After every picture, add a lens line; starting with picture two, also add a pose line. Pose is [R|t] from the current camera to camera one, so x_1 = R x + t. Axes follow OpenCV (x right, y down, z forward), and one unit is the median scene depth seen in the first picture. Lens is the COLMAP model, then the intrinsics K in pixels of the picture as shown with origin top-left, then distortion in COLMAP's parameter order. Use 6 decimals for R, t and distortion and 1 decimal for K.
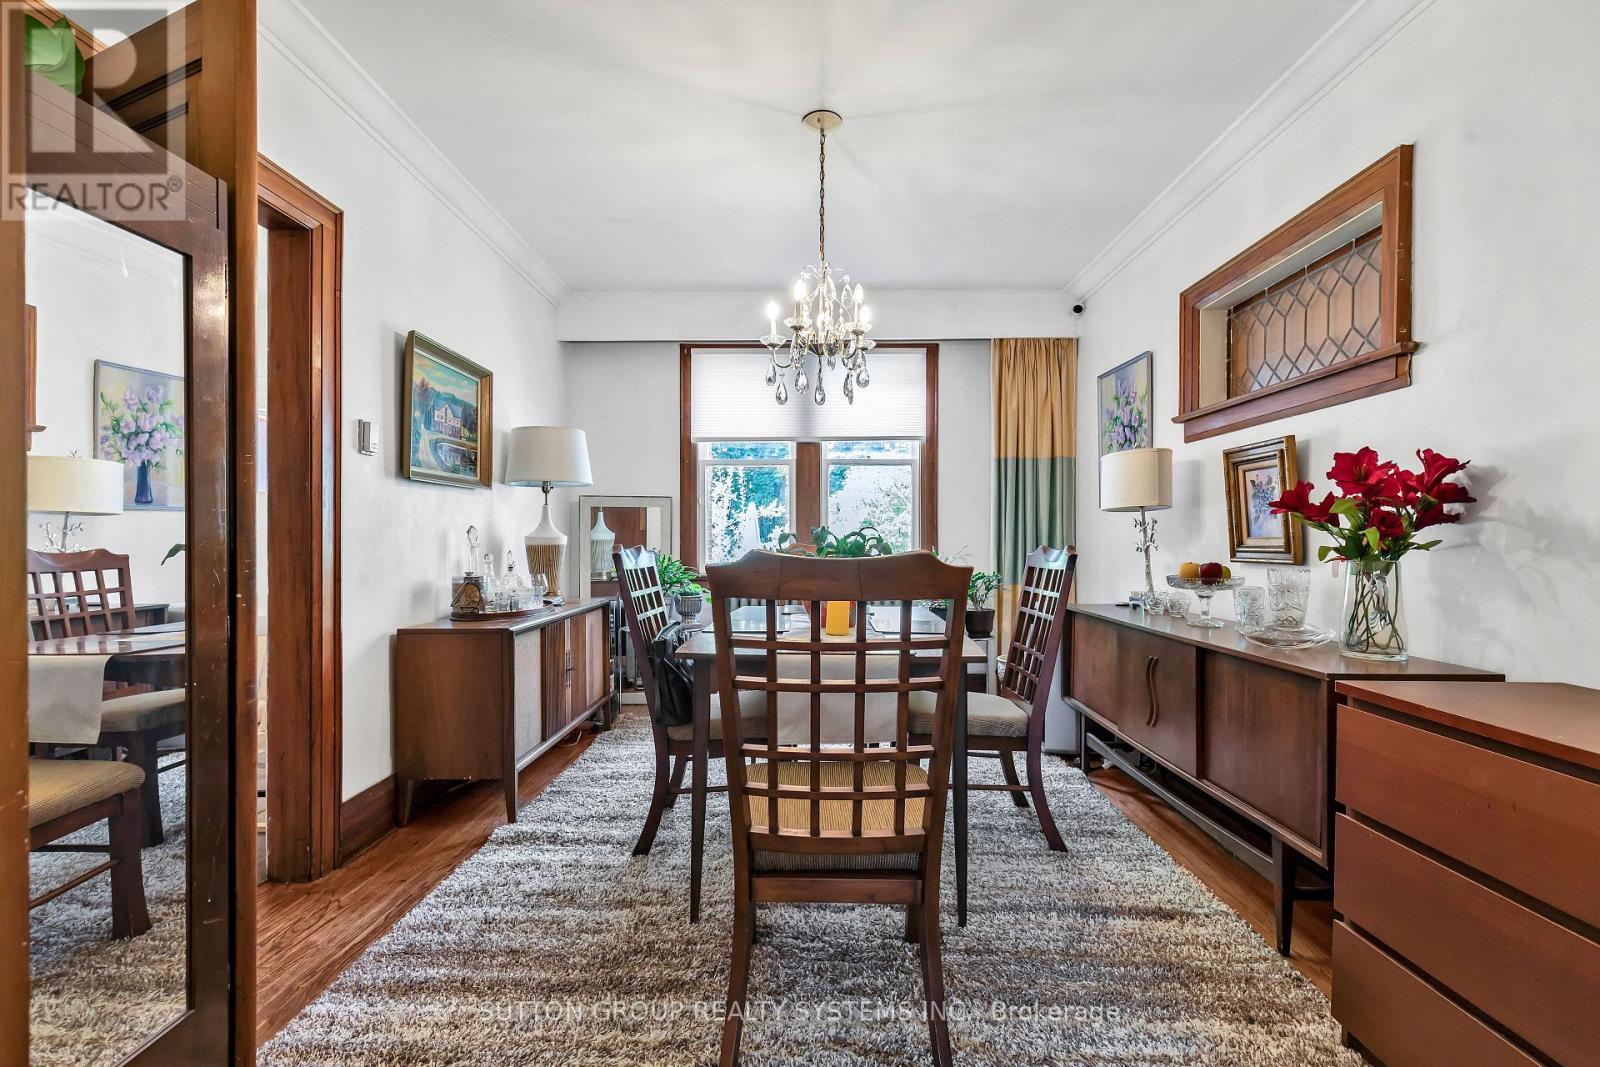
lens RADIAL K [[729.4, 0, 800.0], [0, 729.4, 533.5], [0, 0, 1]] dist [0.003052, -0.000096]
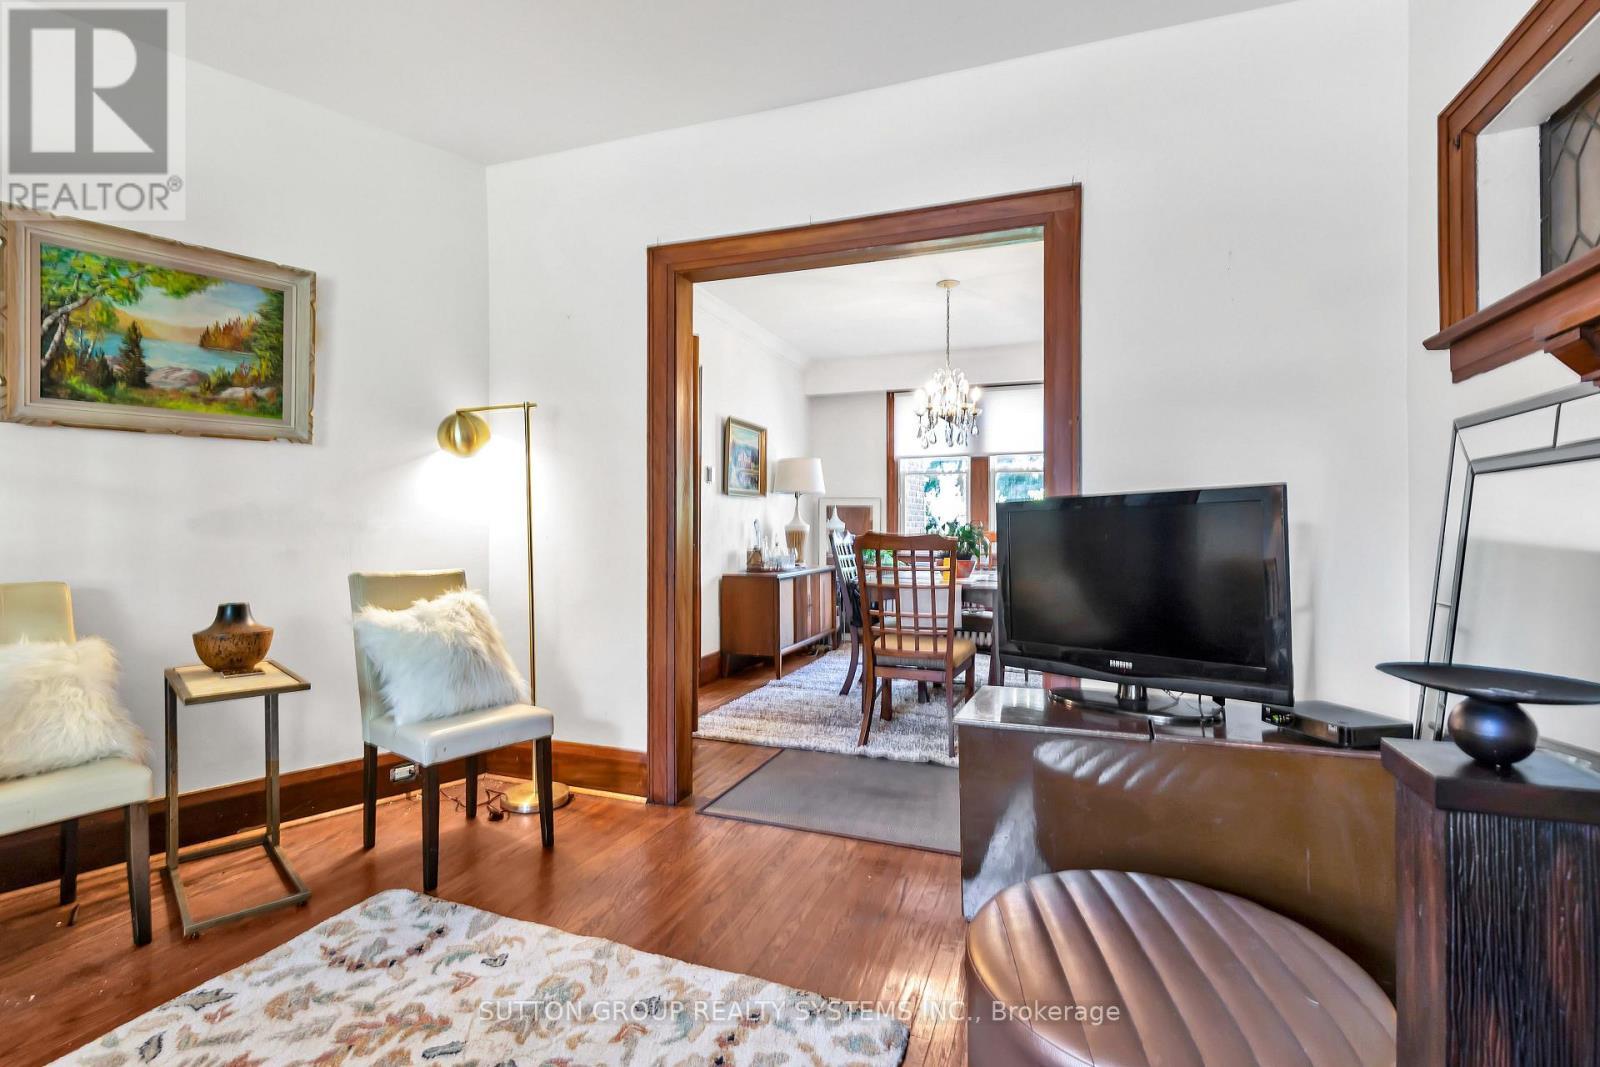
lens RADIAL K [[760.0, 0, 809.2], [0, 760.0, 548.5], [0, 0, 1]] dist [0.006271, 0.000106]
pose [[0.947930, 0.012762, -0.318224, 0.253058], [-0.002662, 0.999479, 0.032153, 0.000848], [0.318469, -0.029632, 0.947470, -0.694550]]
